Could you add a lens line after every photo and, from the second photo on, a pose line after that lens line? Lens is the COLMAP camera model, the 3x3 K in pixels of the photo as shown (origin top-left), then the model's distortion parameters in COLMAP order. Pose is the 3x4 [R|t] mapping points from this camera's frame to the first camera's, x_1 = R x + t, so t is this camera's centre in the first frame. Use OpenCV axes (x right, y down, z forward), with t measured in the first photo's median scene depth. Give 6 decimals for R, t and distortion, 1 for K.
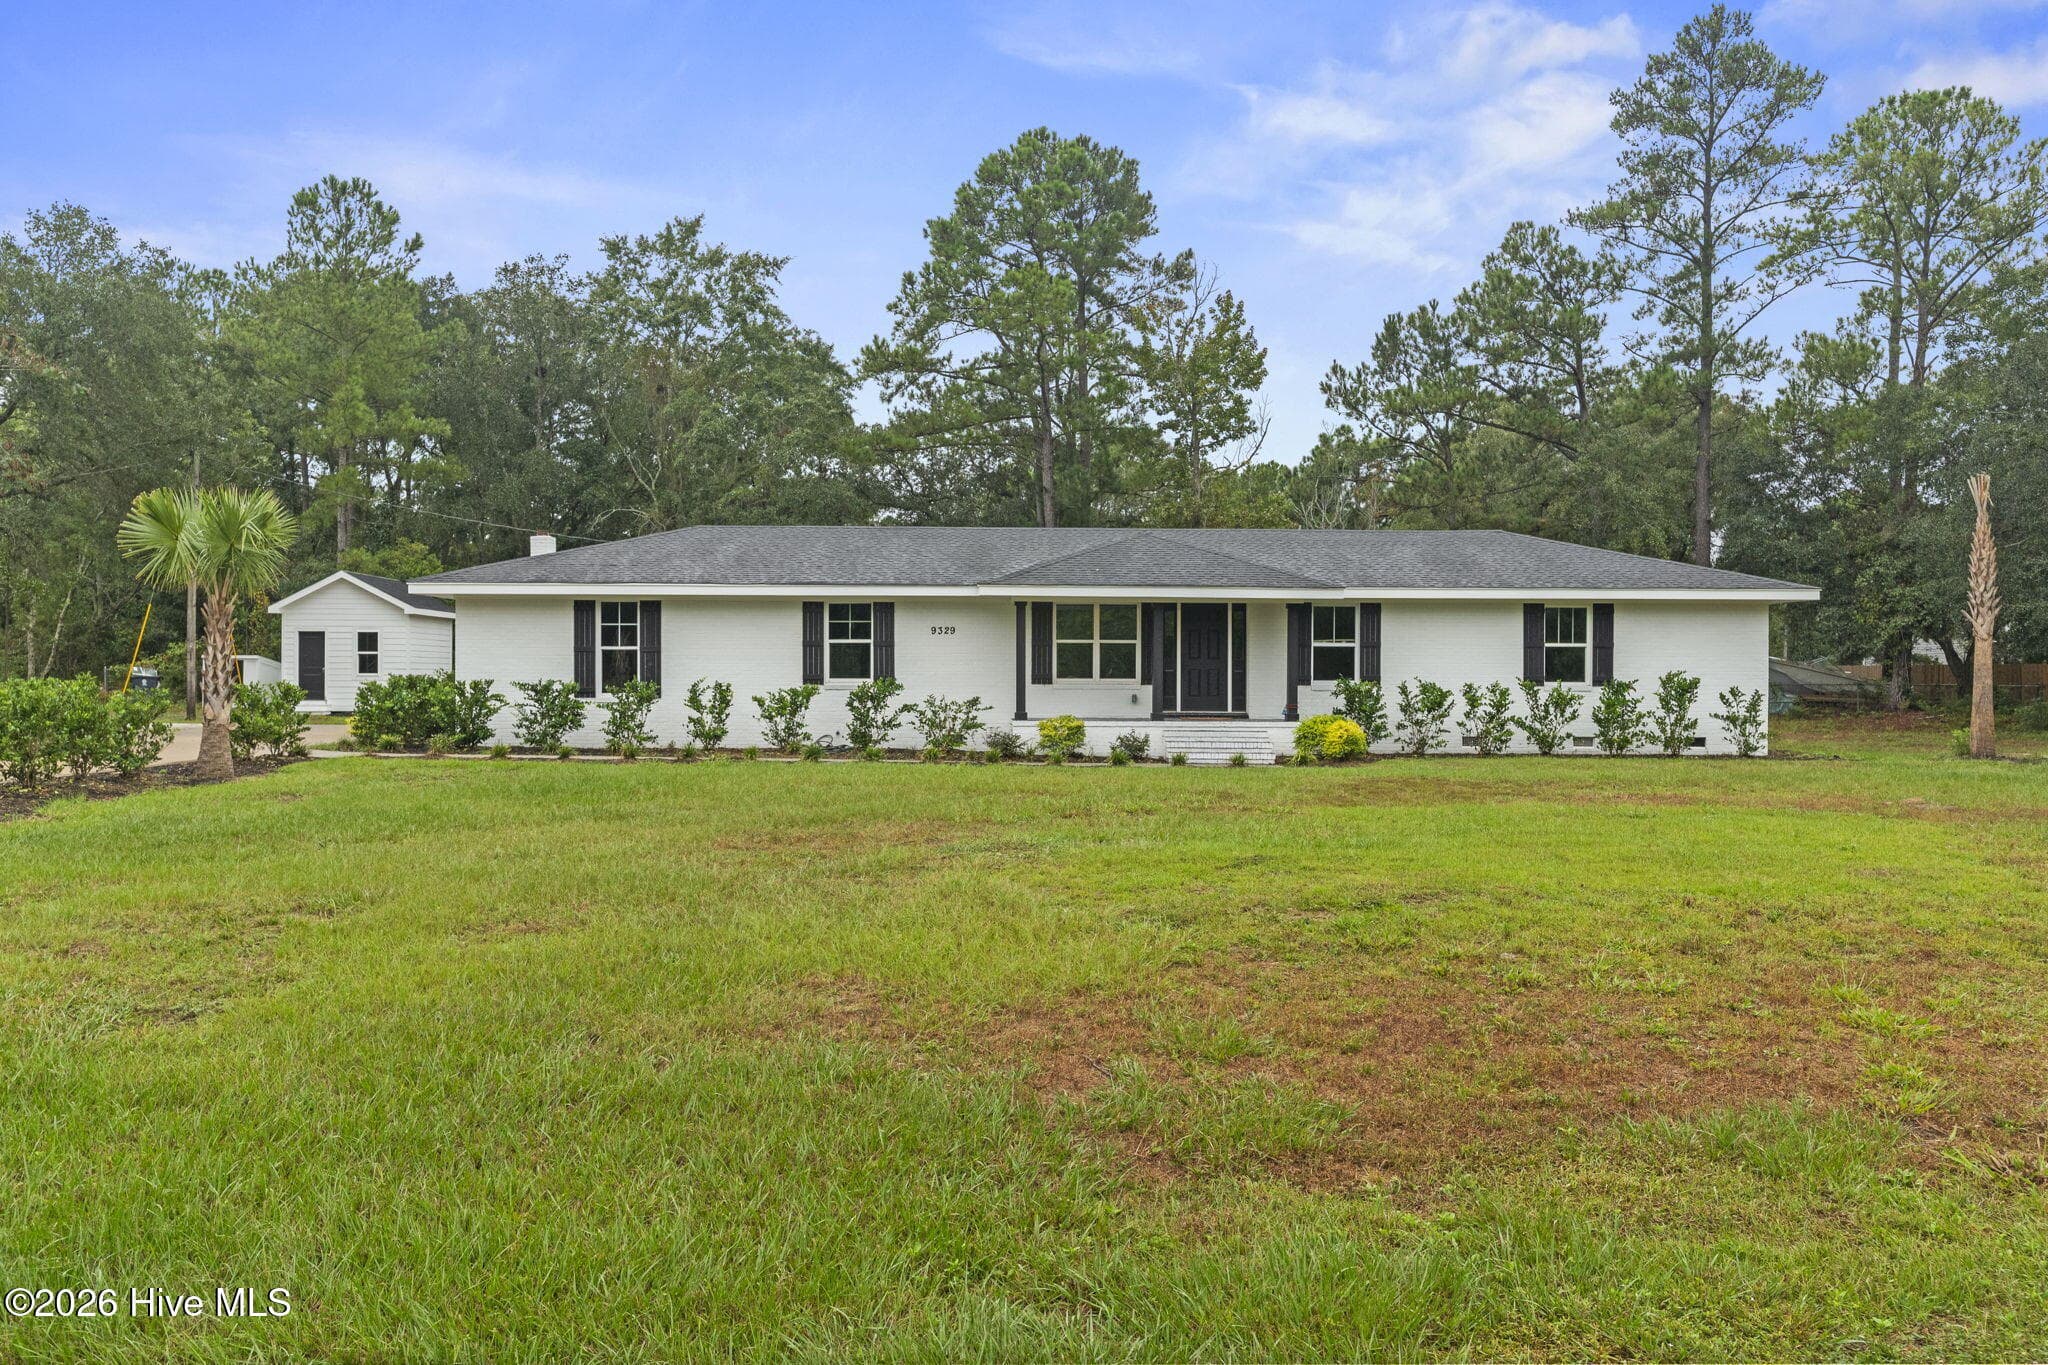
lens RADIAL K [[1623.2, 0, 1024.0], [0, 1623.2, 682.5], [0, 0, 1]] dist [-0.002460, 0.004359]
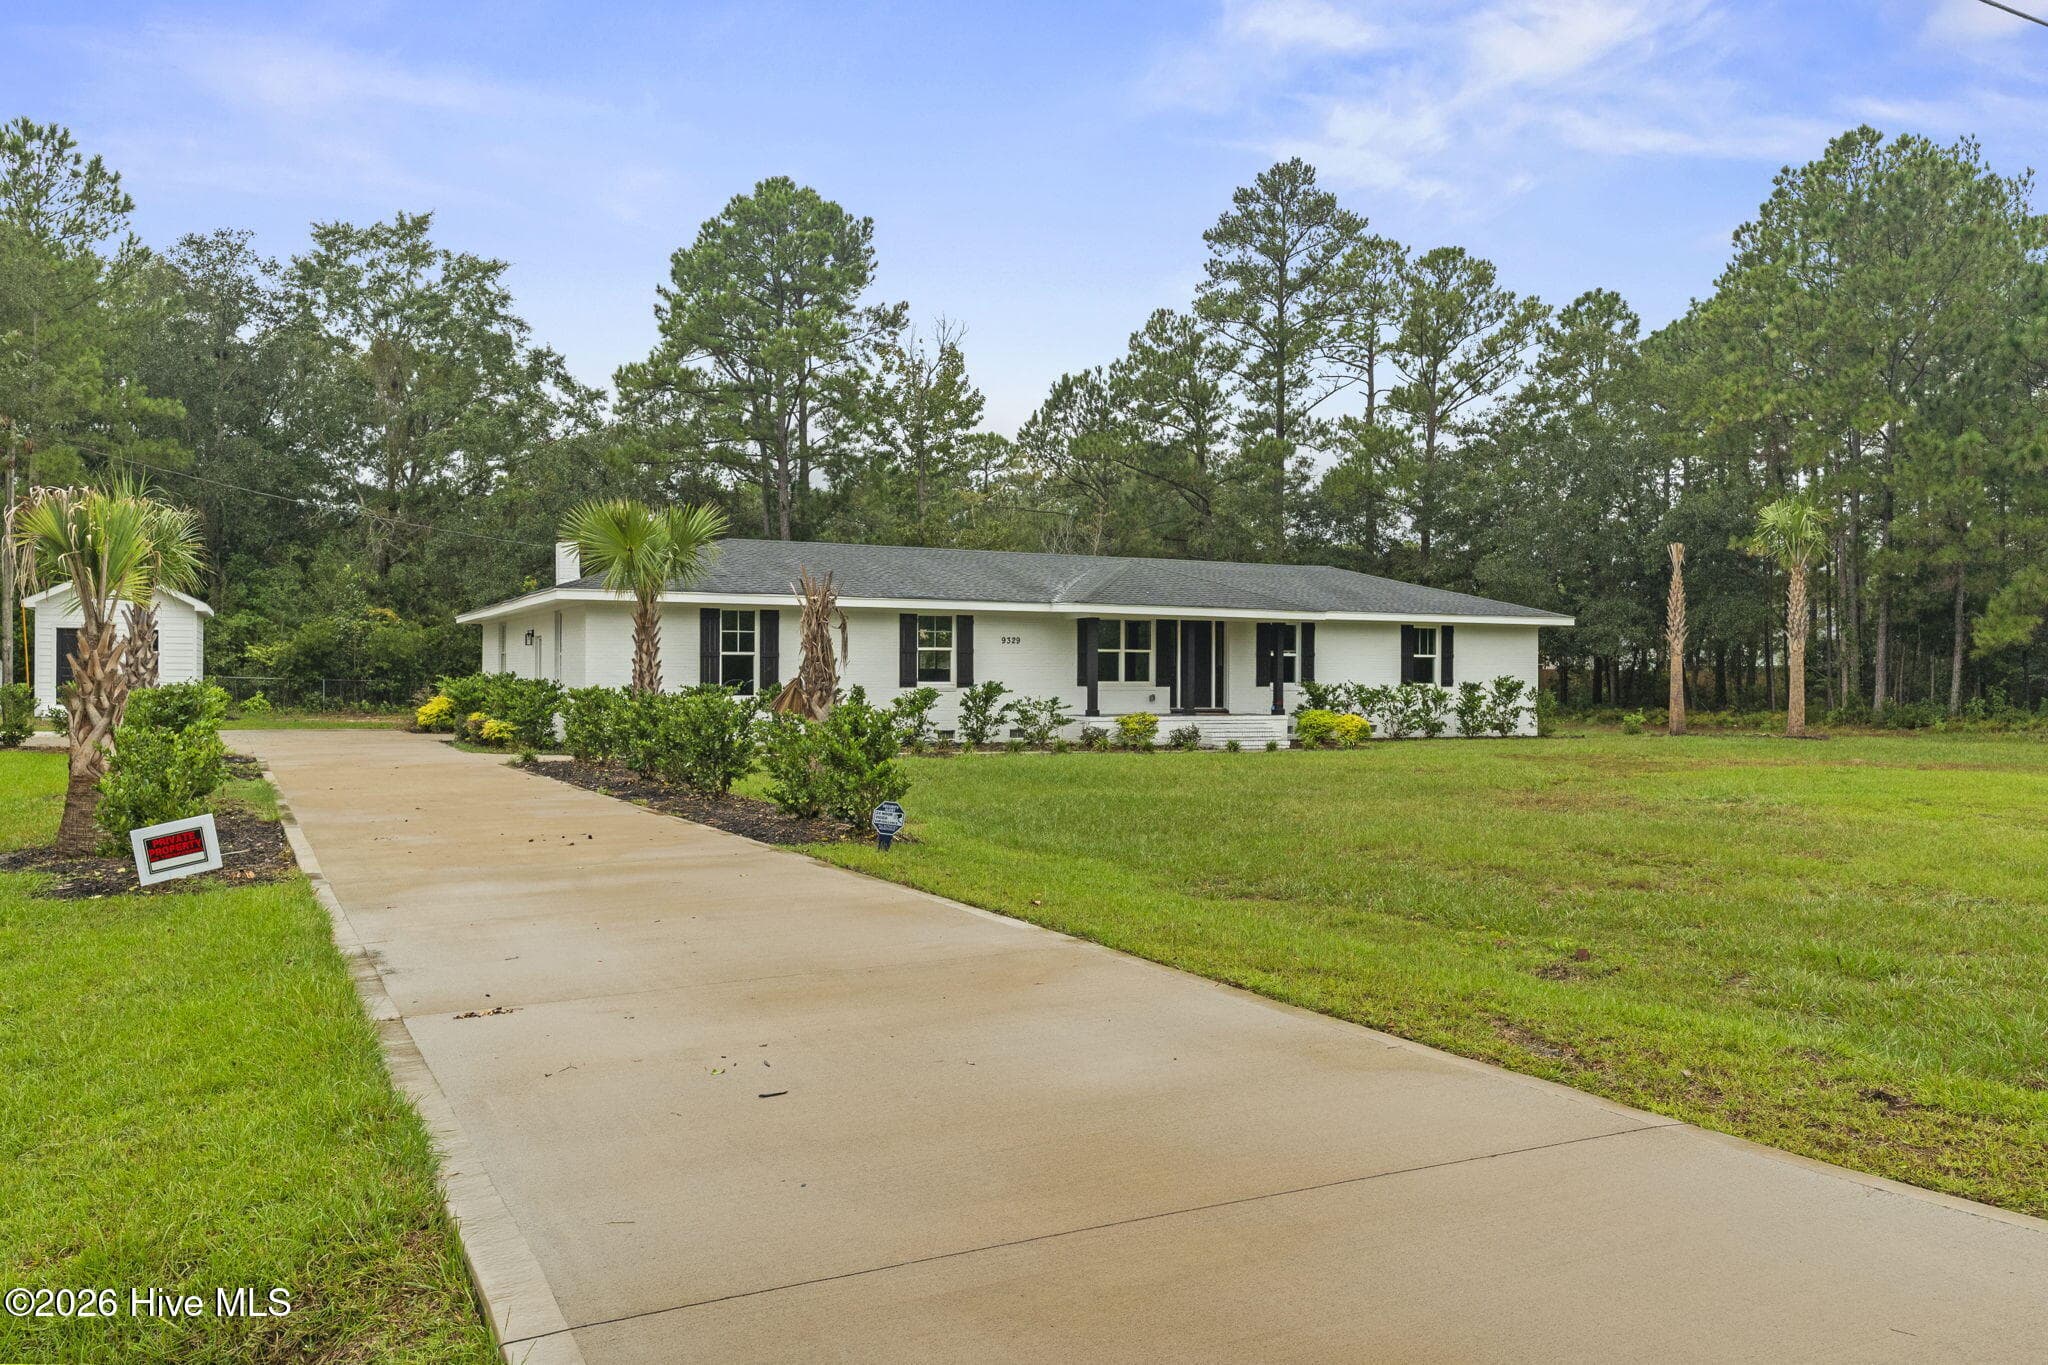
lens RADIAL K [[1518.3, 0, 1014.3], [0, 1518.3, 679.3], [0, 0, 1]] dist [-0.009959, 0.045322]
pose [[0.901642, -0.000375, 0.432484, -0.309195], [0.000763, 0.999999, -0.000723, -0.001950], [-0.432483, 0.000982, 0.901641, 0.009597]]
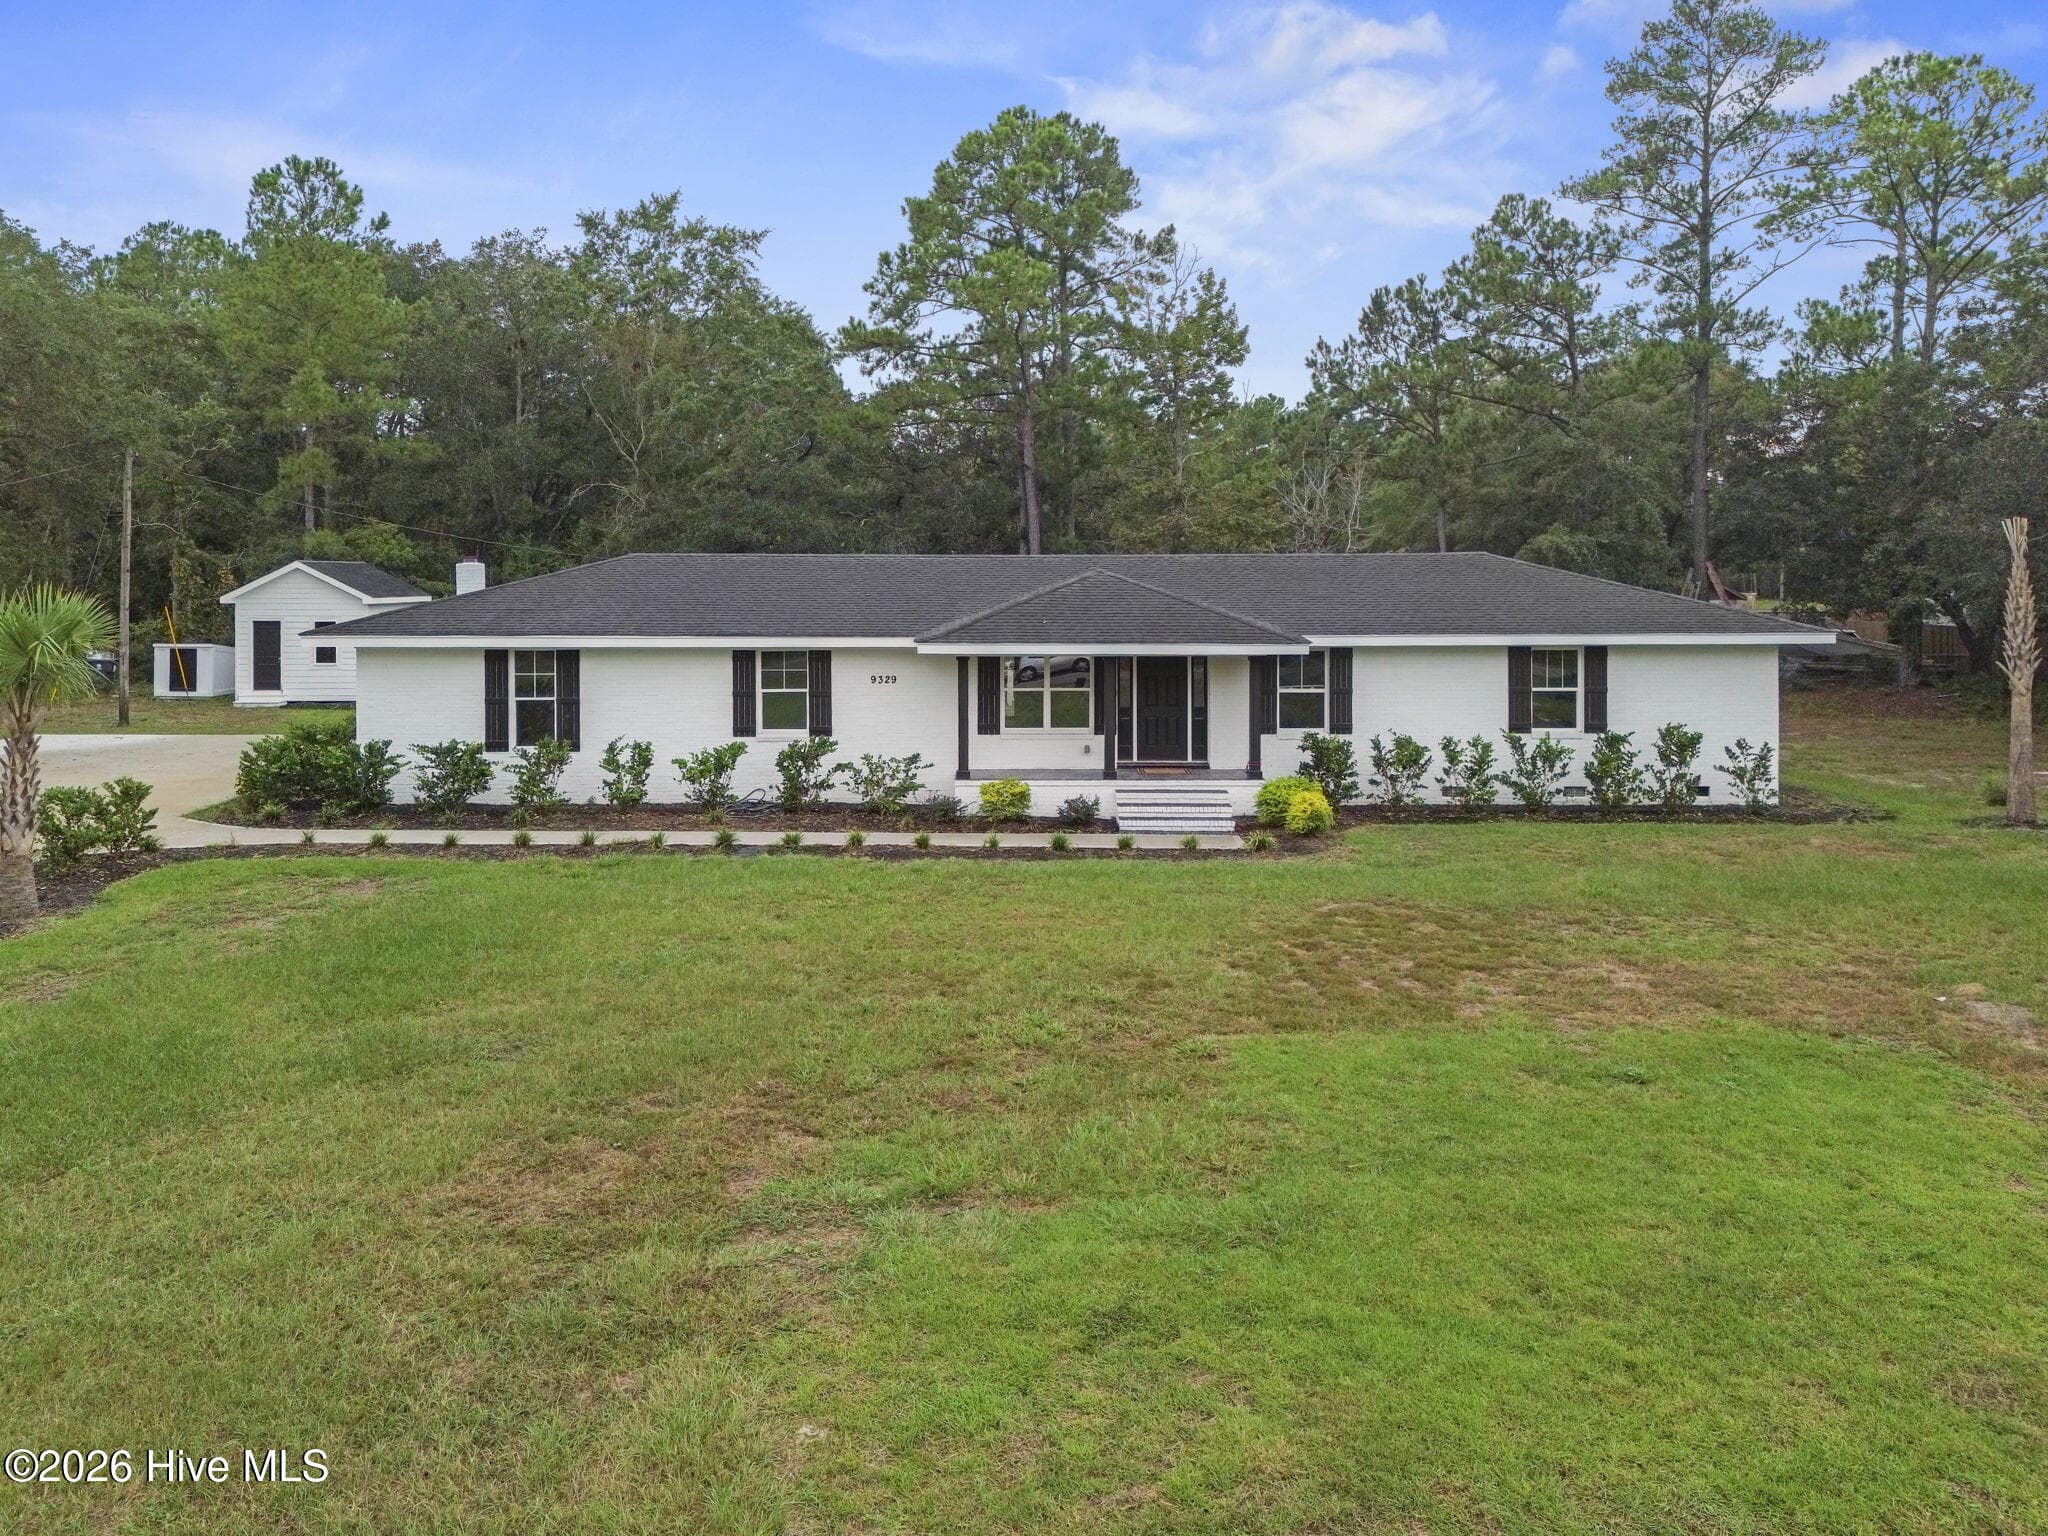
lens RADIAL K [[1536.1, 0, 1032.8], [0, 1536.1, 574.1], [0, 0, 1]] dist [0.089945, -0.125345]
pose [[0.999939, -0.005681, -0.009465, 0.026907], [0.005603, 0.999950, -0.008225, -0.049946], [0.009511, 0.008171, 0.999921, 0.067163]]
